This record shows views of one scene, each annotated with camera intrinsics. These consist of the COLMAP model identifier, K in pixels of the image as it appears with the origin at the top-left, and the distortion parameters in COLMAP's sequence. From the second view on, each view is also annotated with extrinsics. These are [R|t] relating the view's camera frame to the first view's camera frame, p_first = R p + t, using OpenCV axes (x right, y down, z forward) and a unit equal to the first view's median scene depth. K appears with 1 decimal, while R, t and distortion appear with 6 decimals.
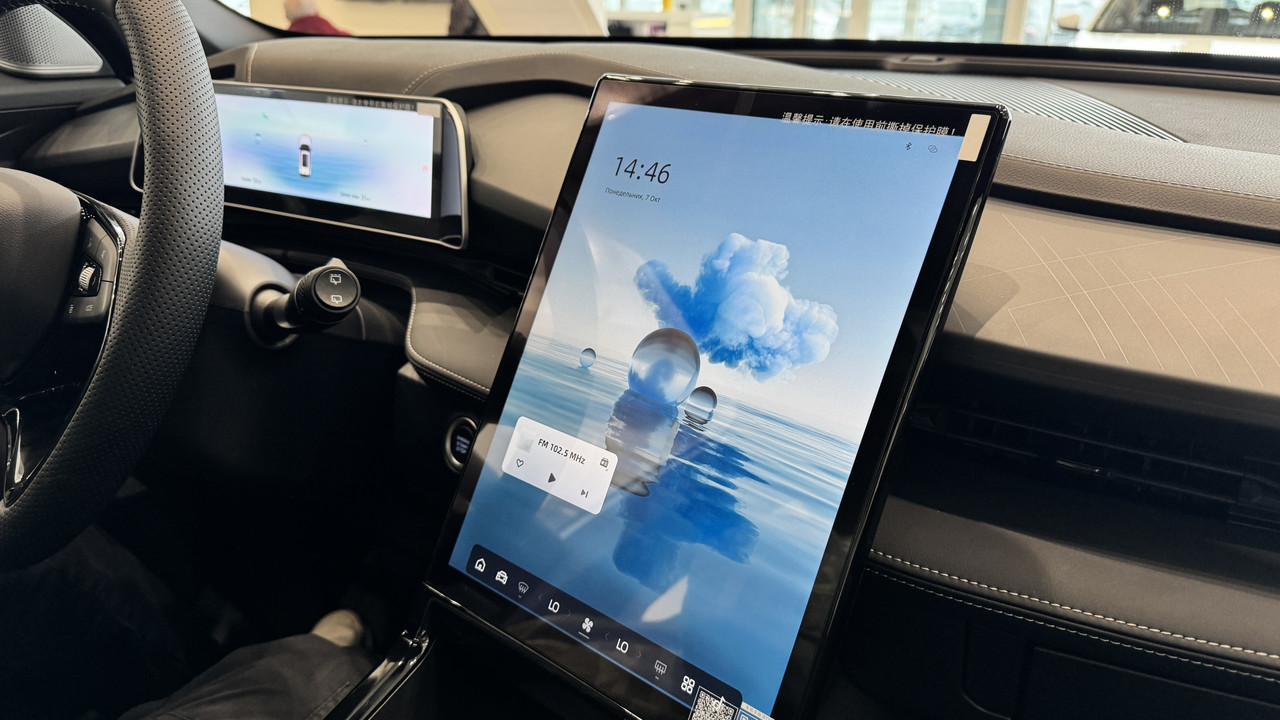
lens RADIAL K [[914.6, 0, 648.4], [0, 914.6, 360.0], [0, 0, 1]] dist [0.098990, -0.152353]
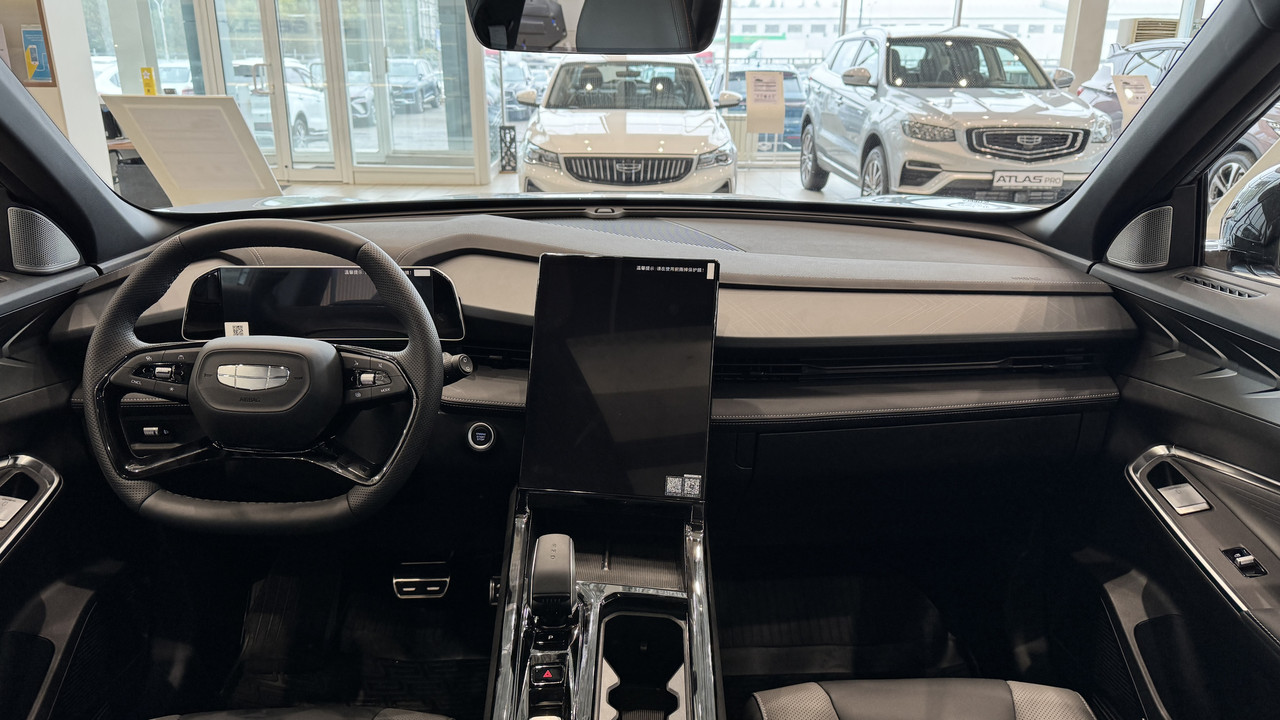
lens RADIAL K [[880.5, 0, 630.0], [0, 880.5, 361.8], [0, 0, 1]] dist [0.103516, -0.156000]
pose [[0.852168, -0.178629, 0.491835, -1.162867], [0.197145, 0.980268, 0.014443, -0.038540], [-0.484710, 0.084655, 0.870569, -1.168276]]
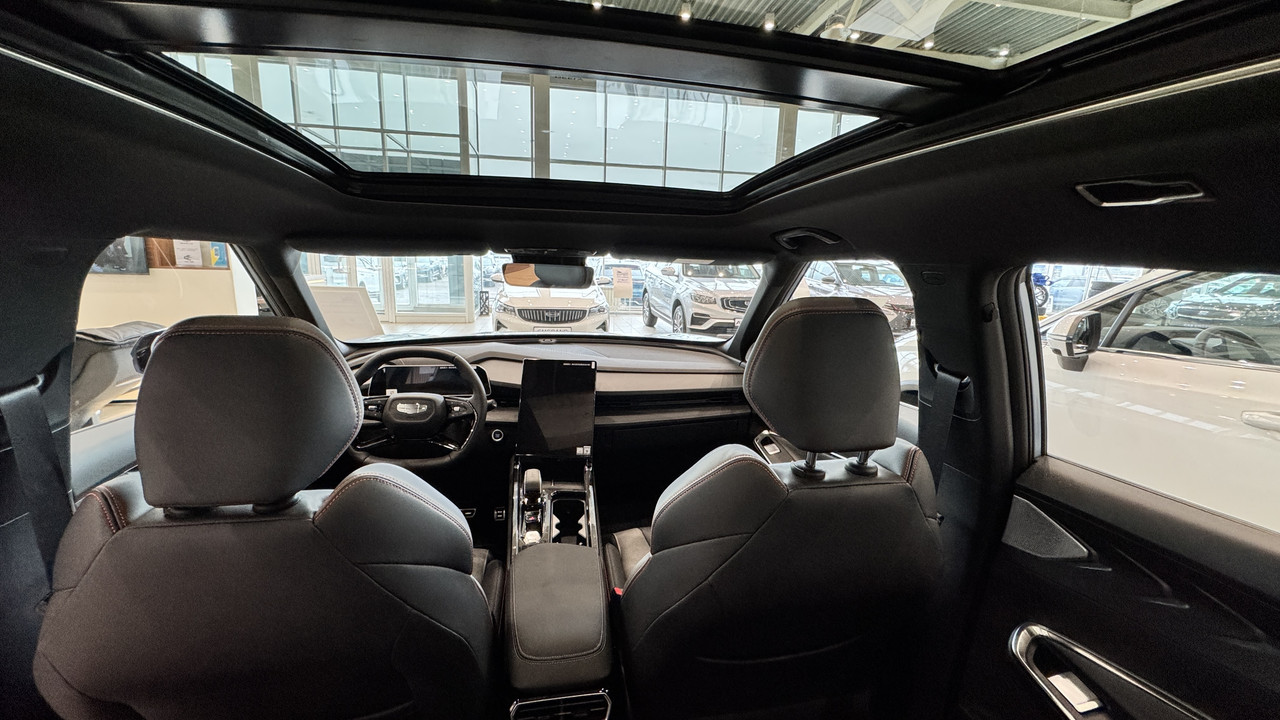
lens RADIAL K [[505.5, 0, 636.5], [0, 505.5, 359.5], [0, 0, 1]] dist [-0.000966, -0.000220]
pose [[0.754924, -0.123390, 0.644100, -1.785855], [0.218848, 0.973241, -0.070059, 0.072737], [-0.618220, 0.193850, 0.761726, -2.082405]]
